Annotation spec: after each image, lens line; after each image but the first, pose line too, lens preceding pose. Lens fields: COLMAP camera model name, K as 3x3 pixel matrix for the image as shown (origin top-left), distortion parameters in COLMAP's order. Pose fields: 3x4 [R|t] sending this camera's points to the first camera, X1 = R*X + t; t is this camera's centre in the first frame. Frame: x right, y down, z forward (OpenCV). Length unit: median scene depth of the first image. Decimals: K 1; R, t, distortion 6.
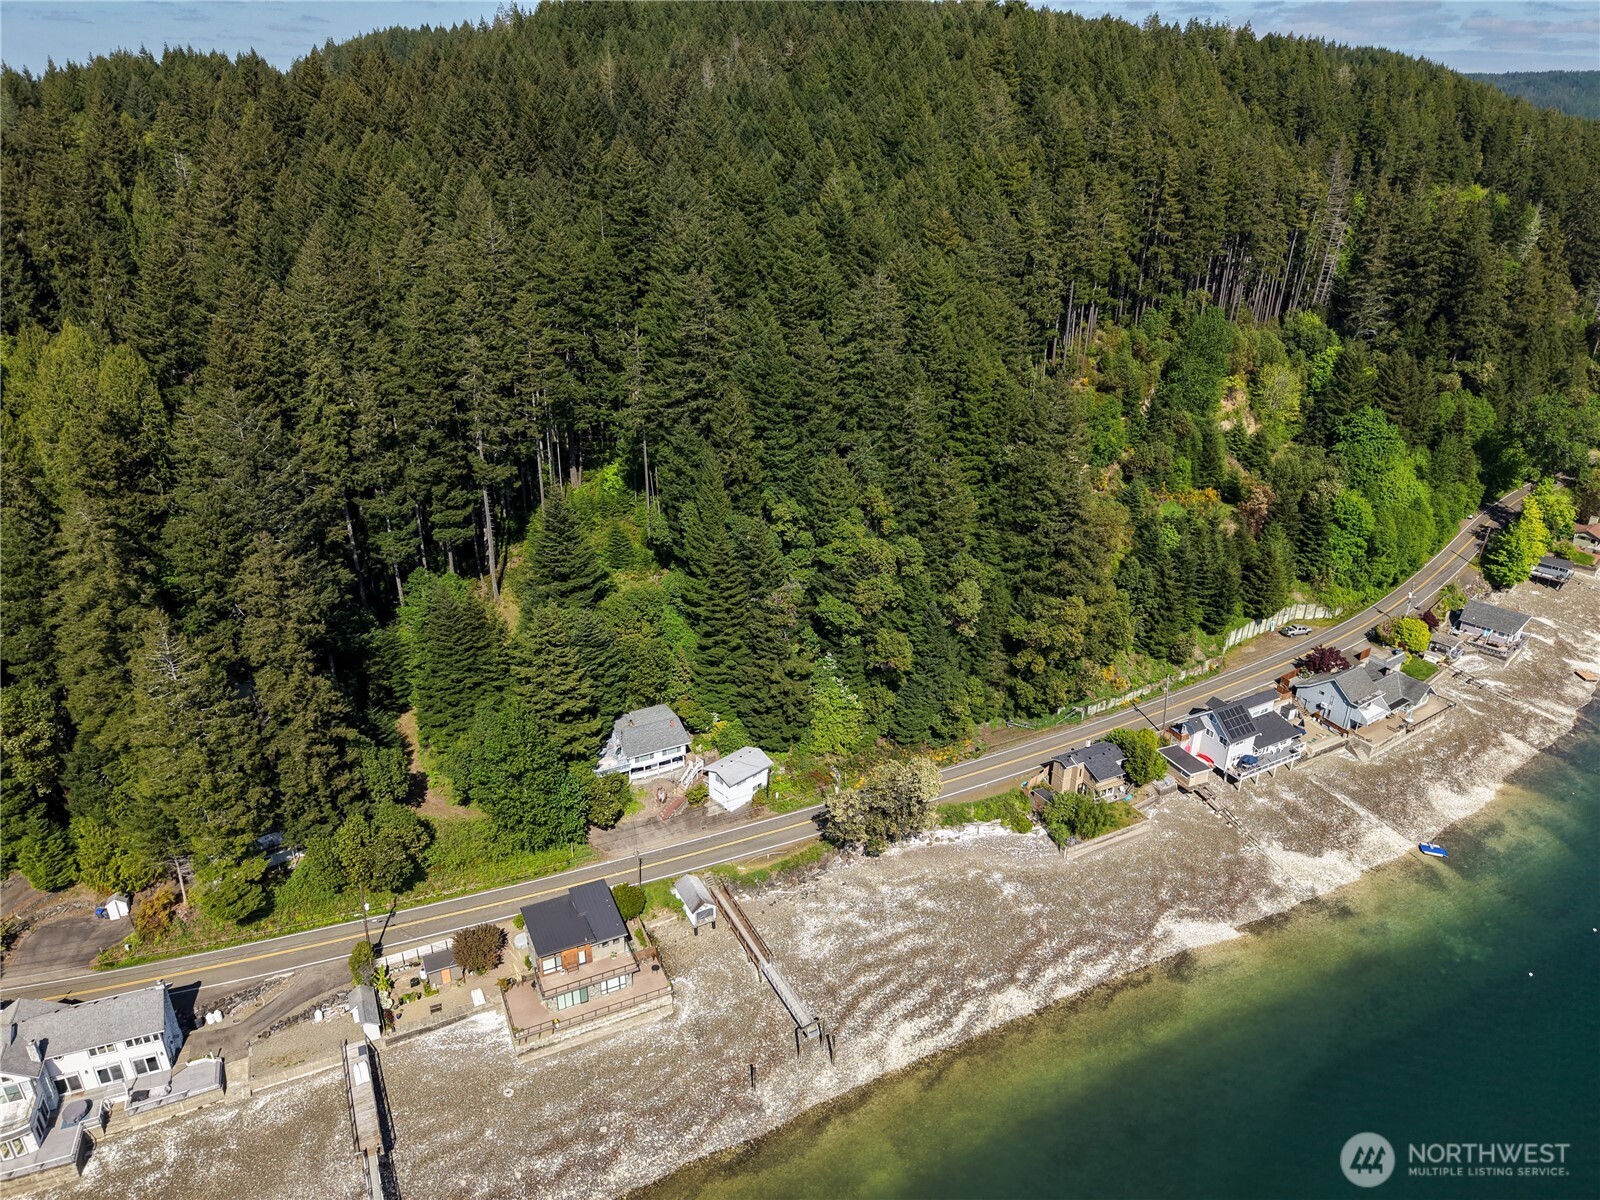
lens RADIAL K [[1070.2, 0, 791.6], [0, 1070.2, 603.6], [0, 0, 1]] dist [0.030033, -0.030426]
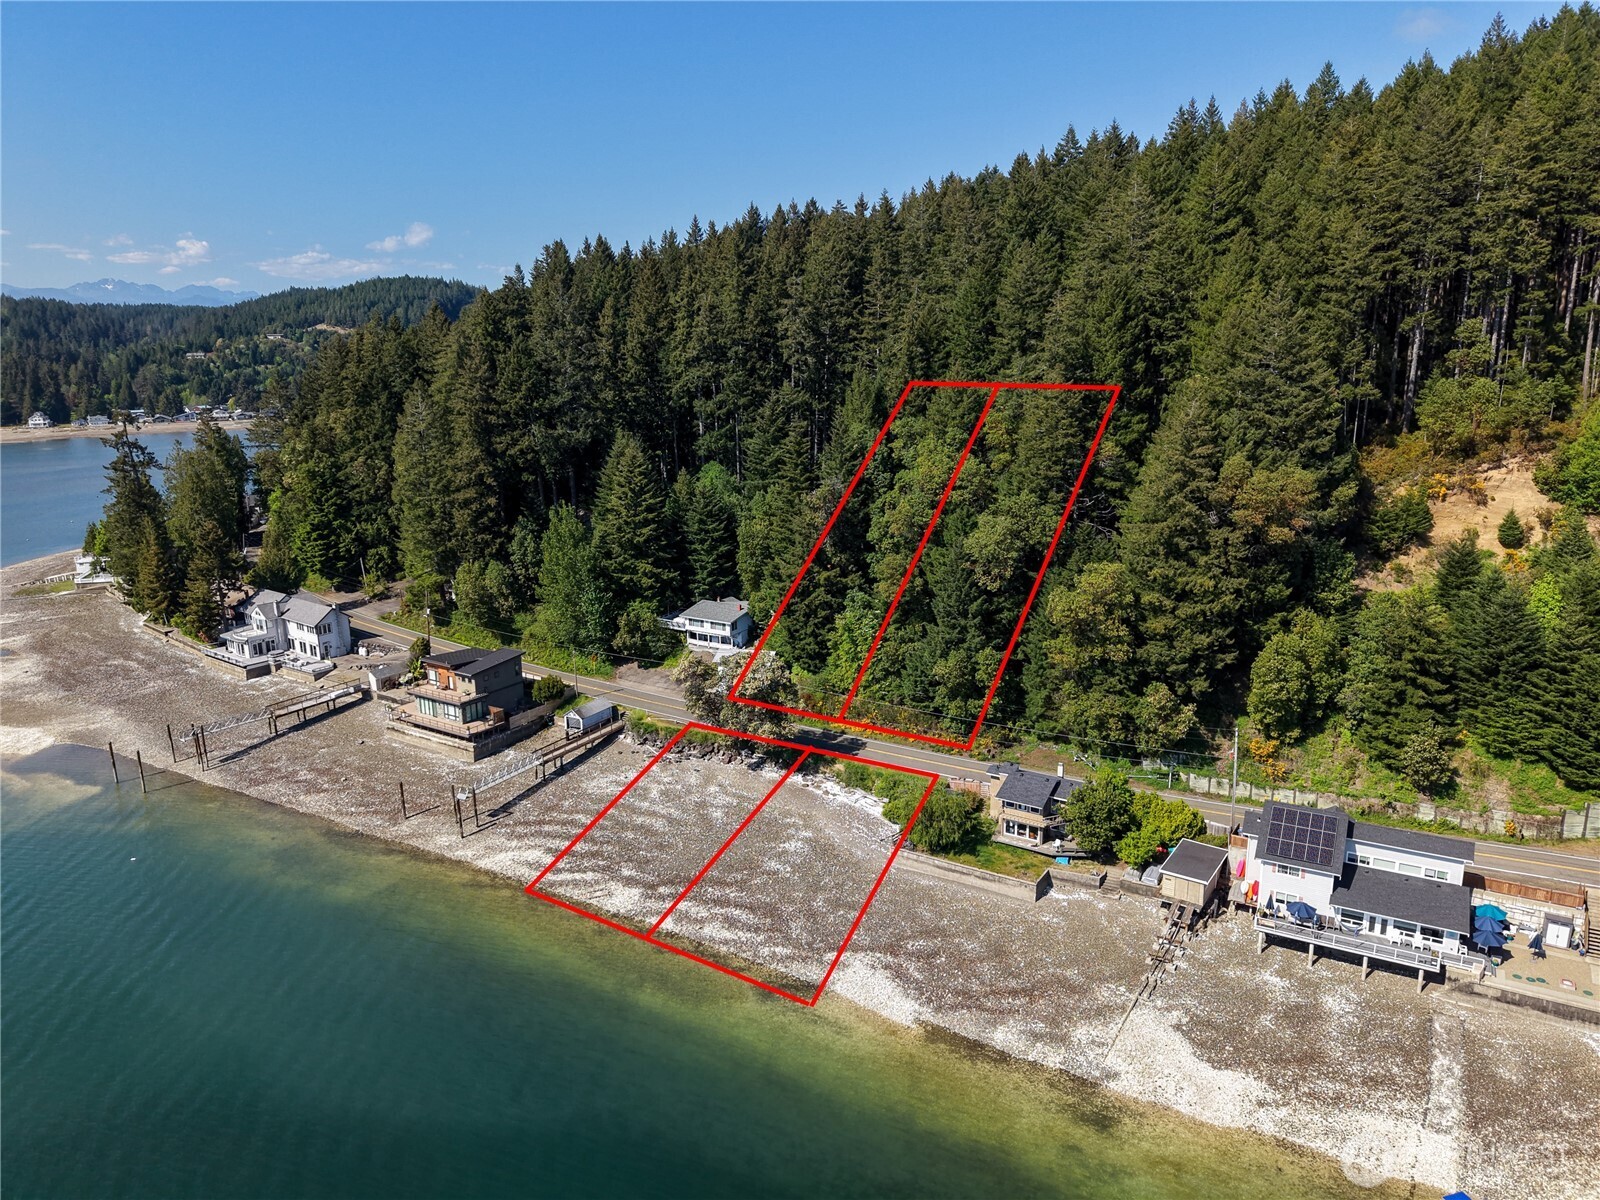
lens RADIAL K [[1065.5, 0, 800.0], [0, 1065.5, 600.0], [0, 0, 1]] dist [0.053929, -0.091124]
pose [[0.523790, 0.185751, -0.831349, 0.746394], [-0.339278, 0.940679, -0.003583, 0.087813], [0.781367, 0.283935, 0.555739, 0.468344]]
